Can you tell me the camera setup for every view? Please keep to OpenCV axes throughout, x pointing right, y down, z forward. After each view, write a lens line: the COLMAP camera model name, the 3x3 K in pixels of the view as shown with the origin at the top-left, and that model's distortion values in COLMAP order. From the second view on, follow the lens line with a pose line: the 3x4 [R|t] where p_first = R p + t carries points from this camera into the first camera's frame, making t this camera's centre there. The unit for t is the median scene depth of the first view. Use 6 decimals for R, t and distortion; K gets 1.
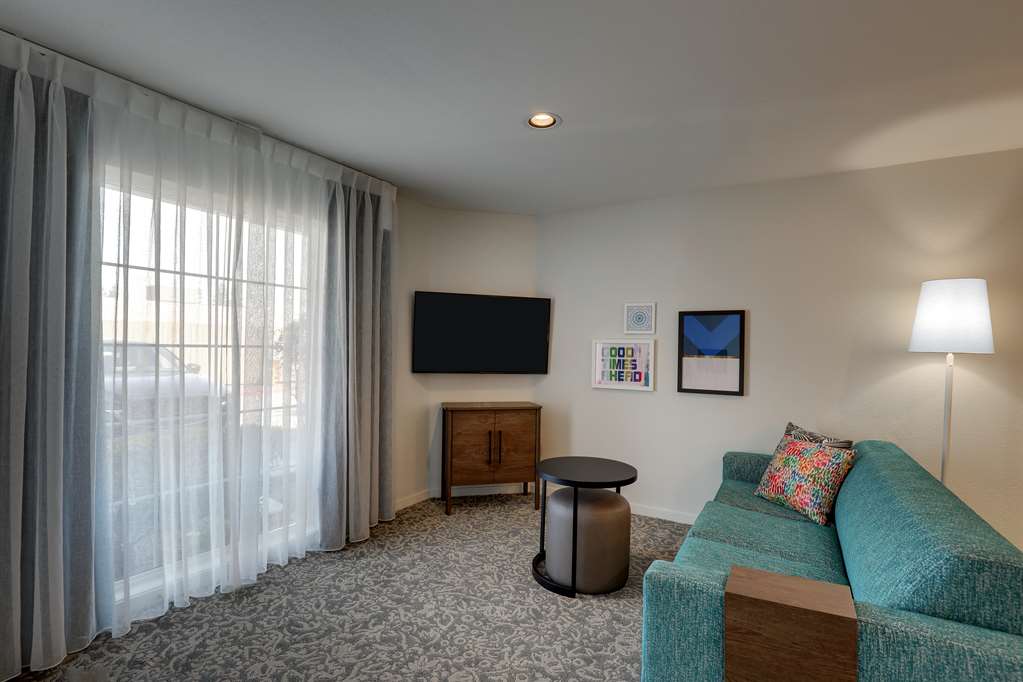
lens RADIAL K [[473.6, 0, 539.5], [0, 473.6, 349.7], [0, 0, 1]] dist [-0.011896, 0.002068]
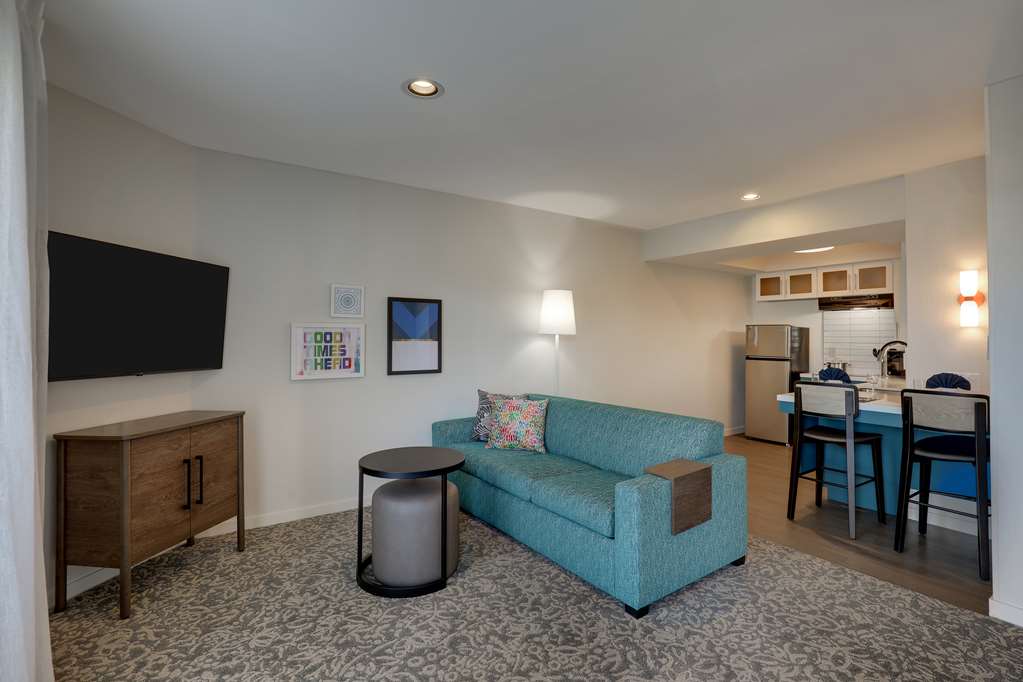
lens RADIAL K [[473.6, 0, 519.7], [0, 473.6, 331.3], [0, 0, 1]] dist [-0.011896, 0.002068]
pose [[0.415259, -0.001618, 0.909702, -0.507528], [0.008837, 0.999958, -0.002255, -0.001109], [-0.909660, 0.008976, 0.415256, 0.302942]]
